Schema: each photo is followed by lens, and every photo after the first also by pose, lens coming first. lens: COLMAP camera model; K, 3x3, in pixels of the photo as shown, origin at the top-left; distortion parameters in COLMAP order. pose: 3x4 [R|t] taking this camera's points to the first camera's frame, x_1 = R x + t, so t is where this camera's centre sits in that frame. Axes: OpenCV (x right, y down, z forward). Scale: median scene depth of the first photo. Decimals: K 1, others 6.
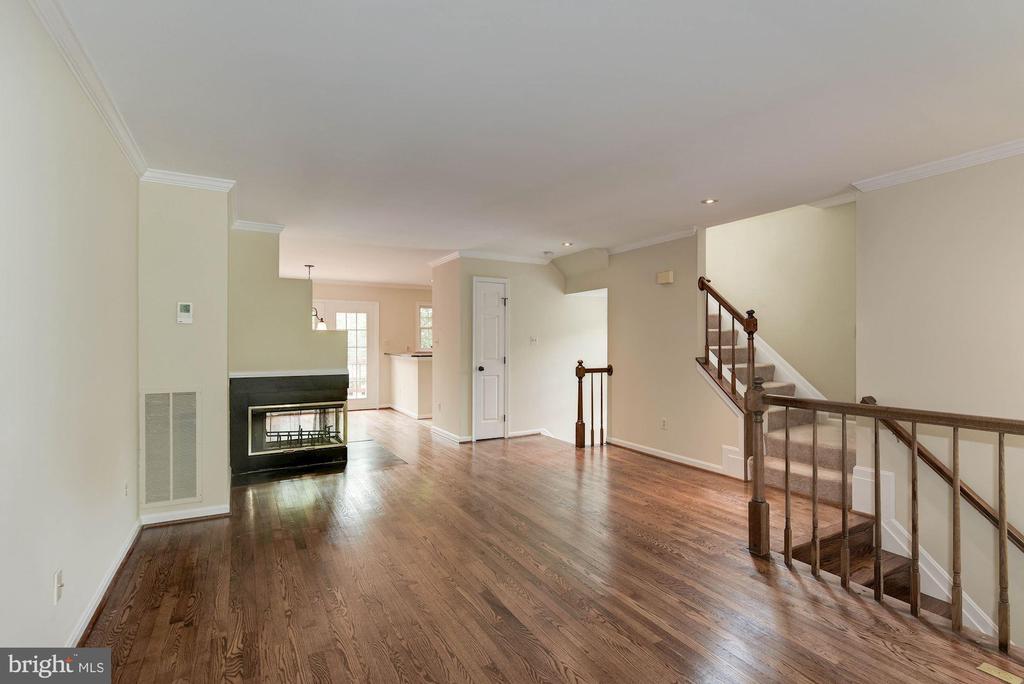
lens RADIAL K [[477.1, 0, 531.4], [0, 477.1, 335.7], [0, 0, 1]] dist [0.005921, -0.002020]
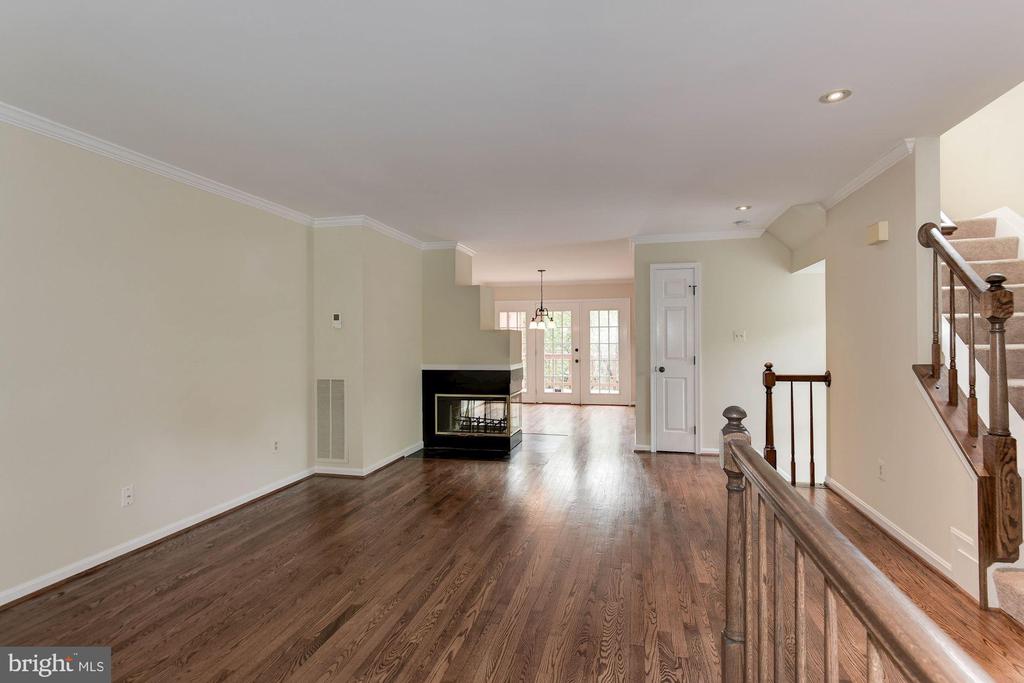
lens RADIAL K [[477.1, 0, 541.1], [0, 477.1, 333.3], [0, 0, 1]] dist [0.005921, -0.002020]
pose [[0.736827, -0.013449, -0.675947, 0.380483], [0.018139, 0.999835, -0.000120, -0.000716], [0.675838, -0.012173, 0.736950, 0.253673]]
